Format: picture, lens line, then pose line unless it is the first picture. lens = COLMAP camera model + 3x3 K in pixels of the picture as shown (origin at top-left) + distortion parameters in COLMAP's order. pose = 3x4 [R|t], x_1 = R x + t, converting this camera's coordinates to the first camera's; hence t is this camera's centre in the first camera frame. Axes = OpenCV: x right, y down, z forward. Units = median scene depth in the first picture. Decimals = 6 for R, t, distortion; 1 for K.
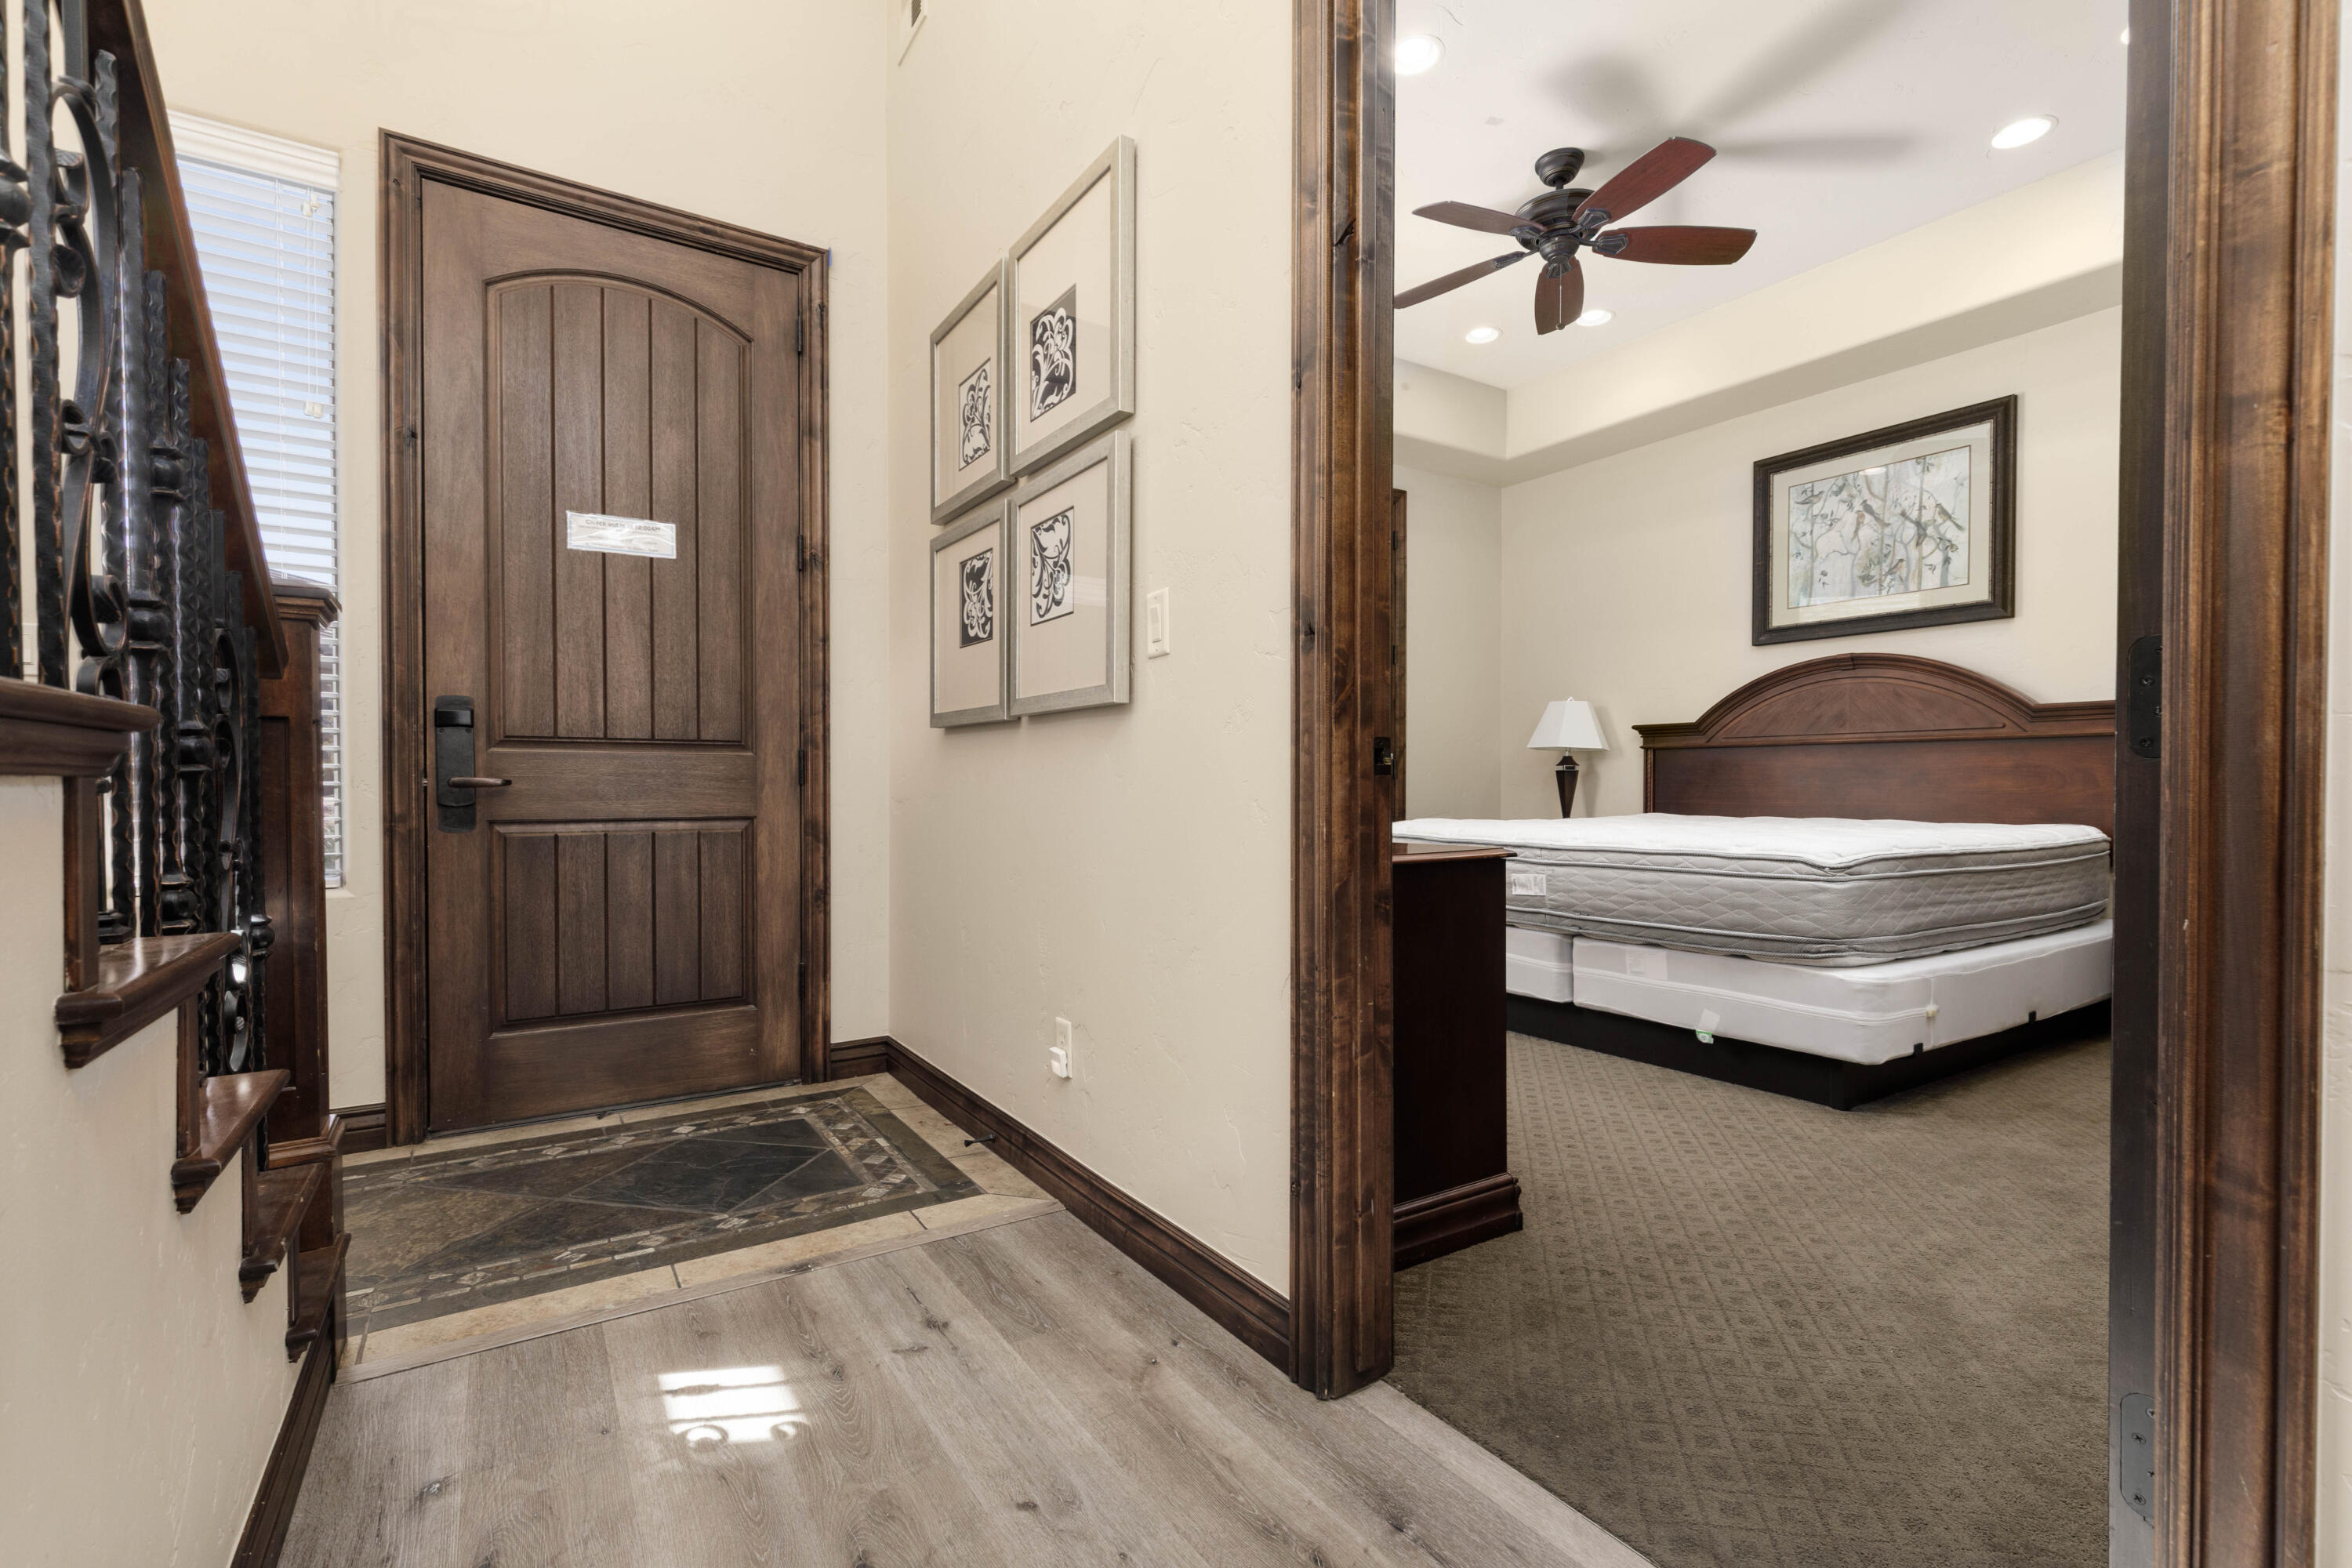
lens RADIAL K [[1051.0, 0, 1182.1], [0, 1051.0, 799.9], [0, 0, 1]] dist [0.005046, -0.001717]
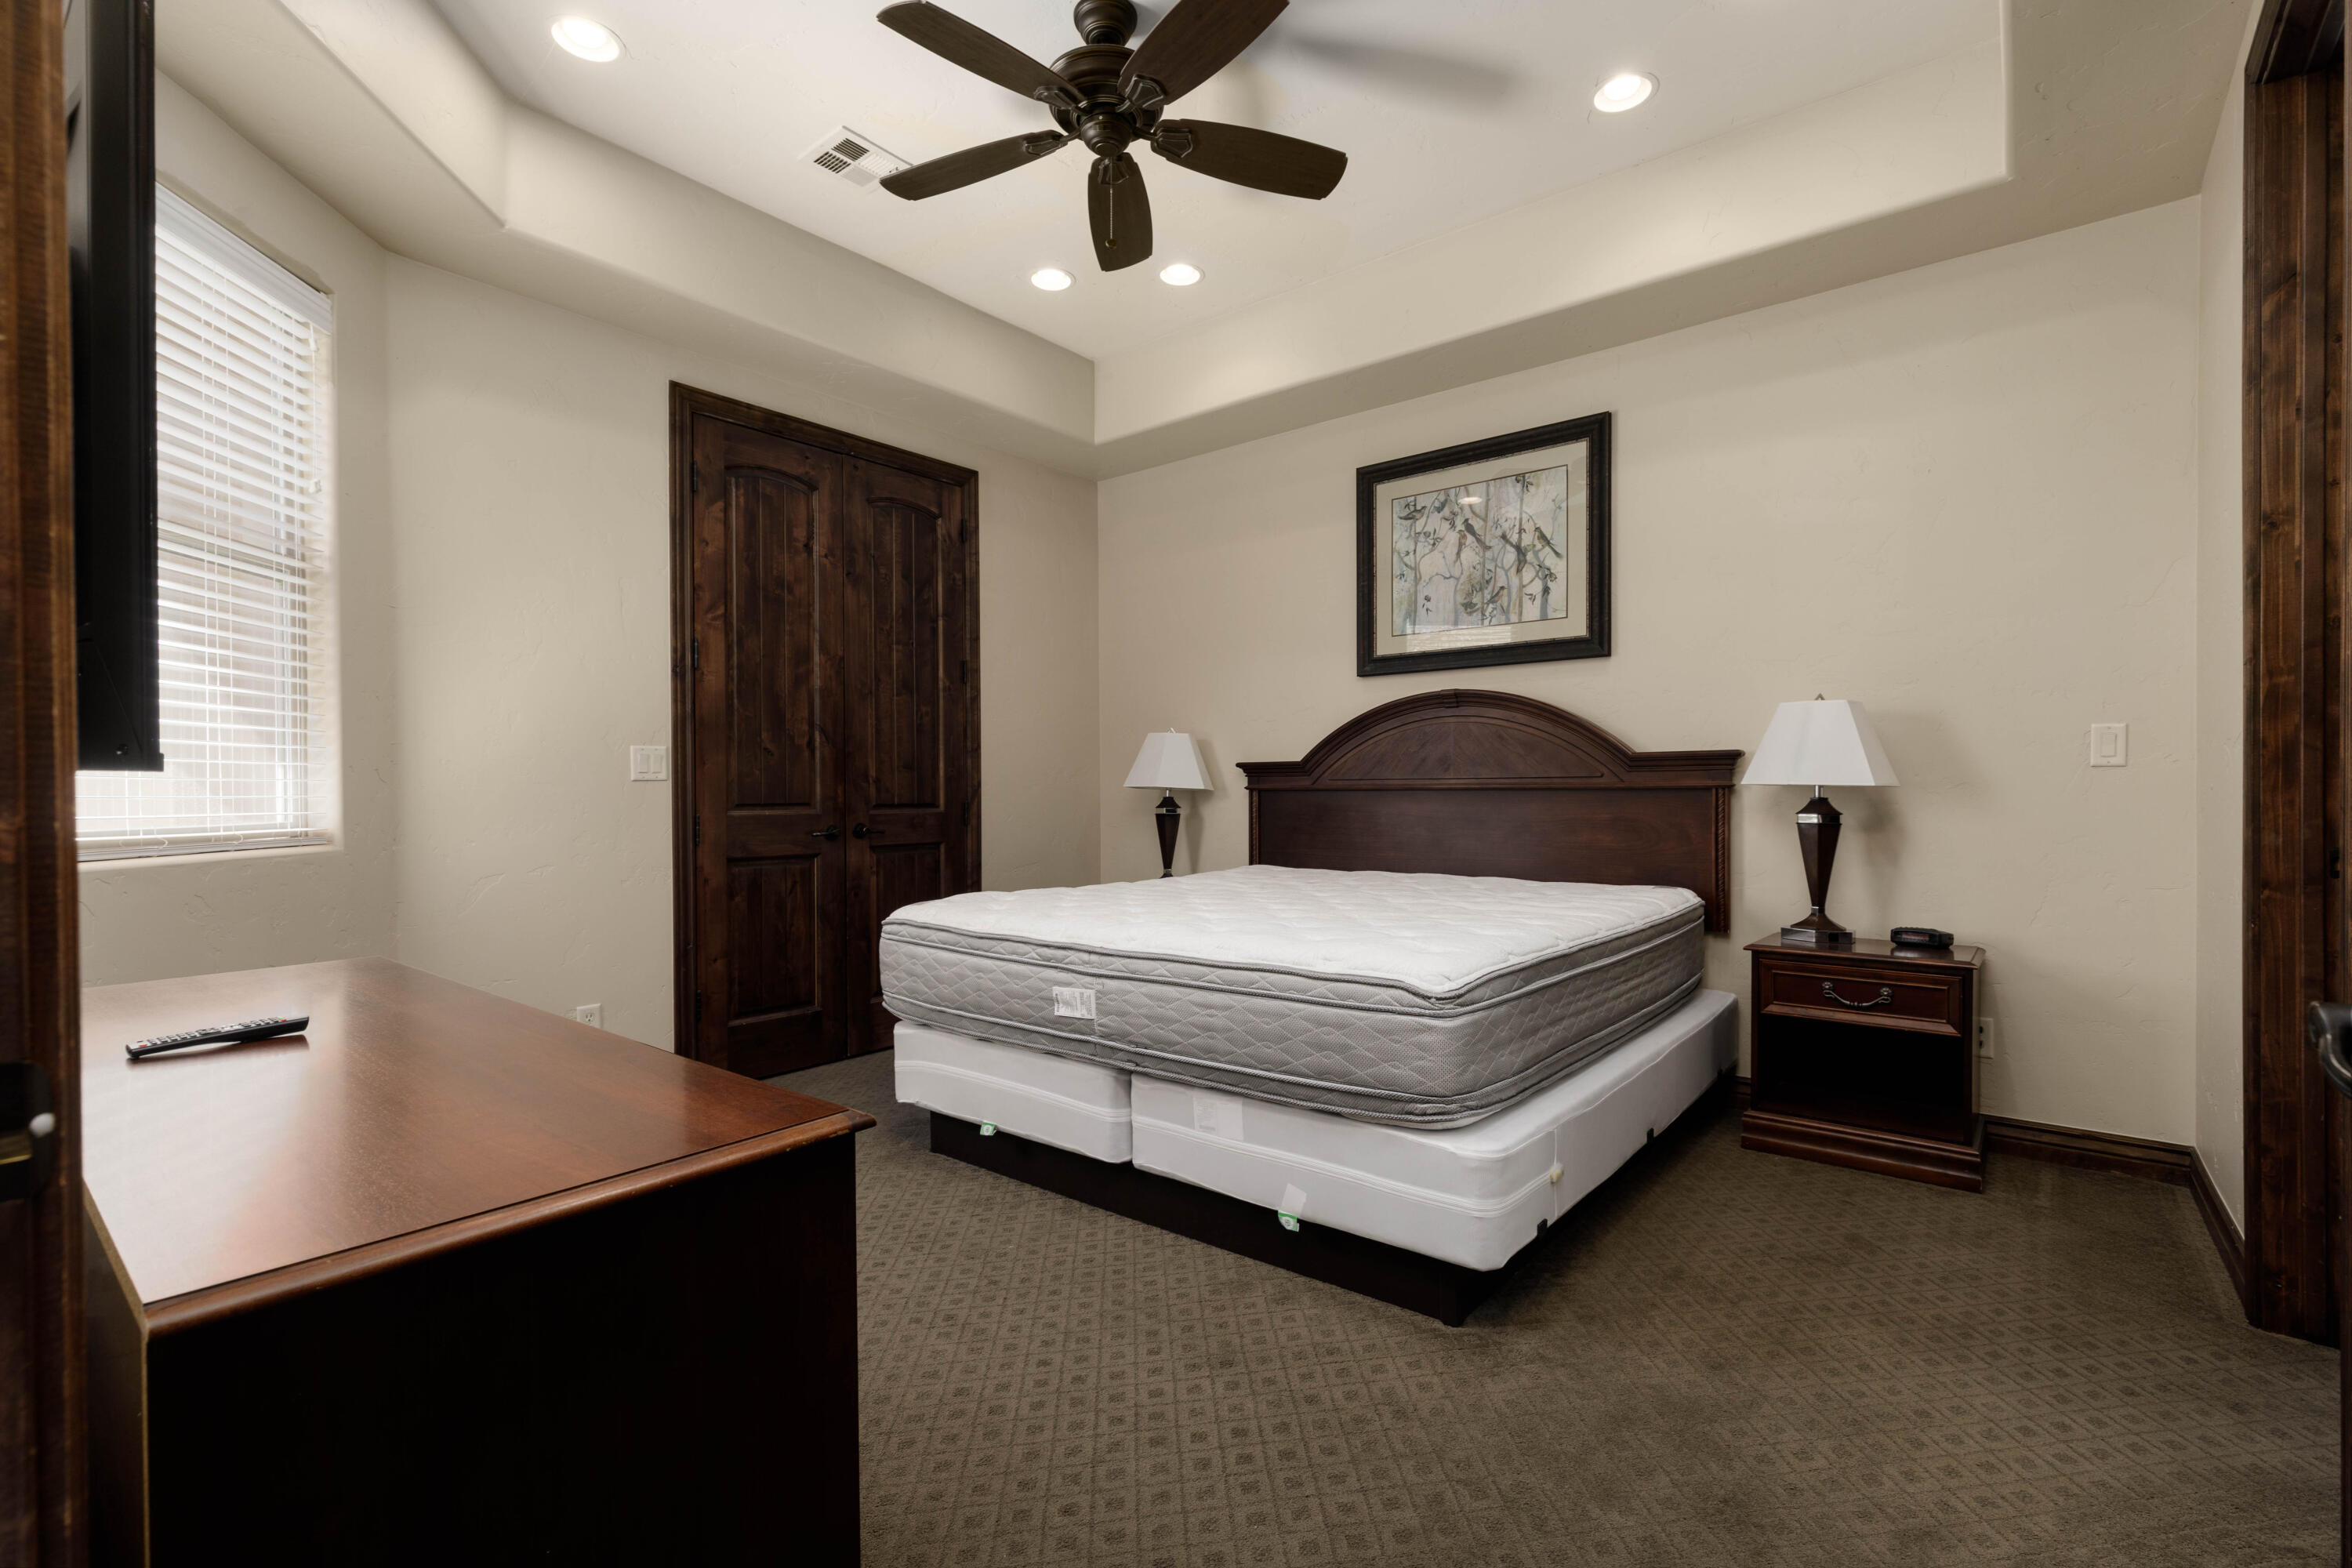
lens RADIAL K [[1051.0, 0, 1184.9], [0, 1051.0, 805.2], [0, 0, 1]] dist [0.005046, -0.001717]
pose [[0.950204, -0.009185, 0.311492, 0.147217], [0.010175, 0.999947, -0.001553, -0.044327], [-0.311461, 0.004645, 0.950247, 0.237921]]
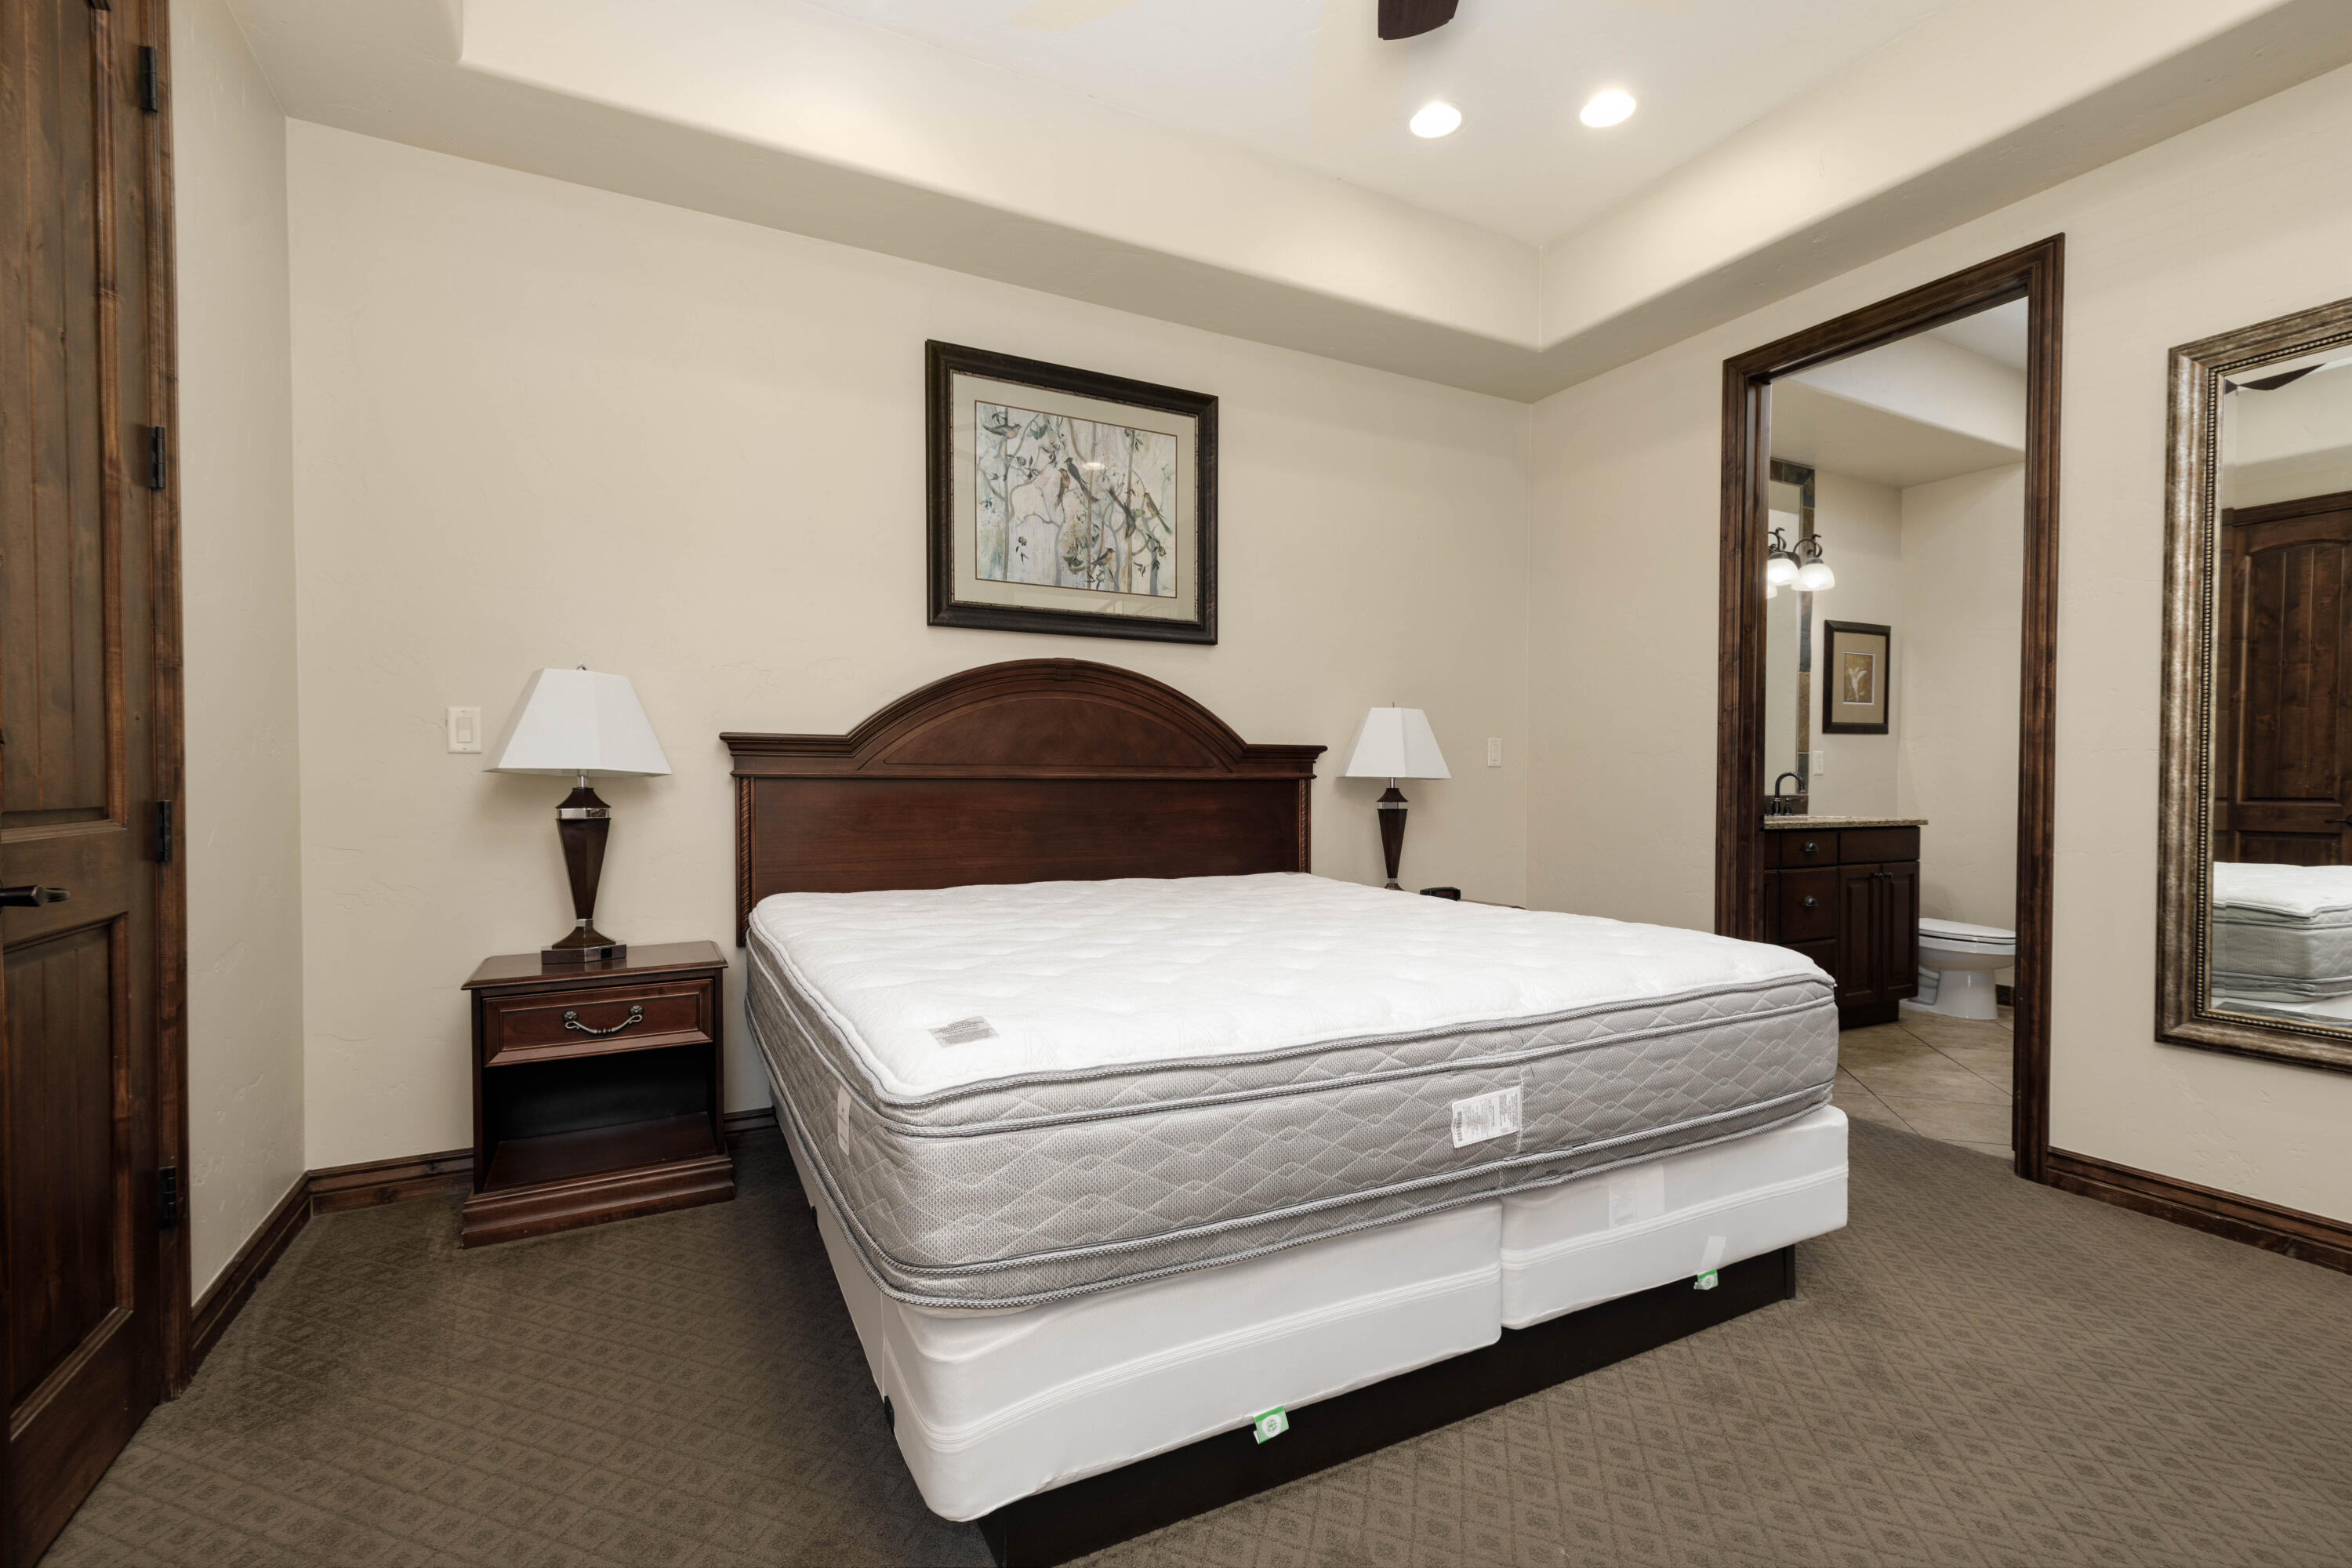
lens RADIAL K [[1051.0, 0, 1198.1], [0, 1051.0, 807.1], [0, 0, 1]] dist [0.005046, -0.001717]
pose [[0.092034, -0.023351, 0.995482, -0.106020], [0.013482, 0.999663, 0.022203, -0.052858], [-0.995665, 0.011378, 0.092317, 0.893185]]
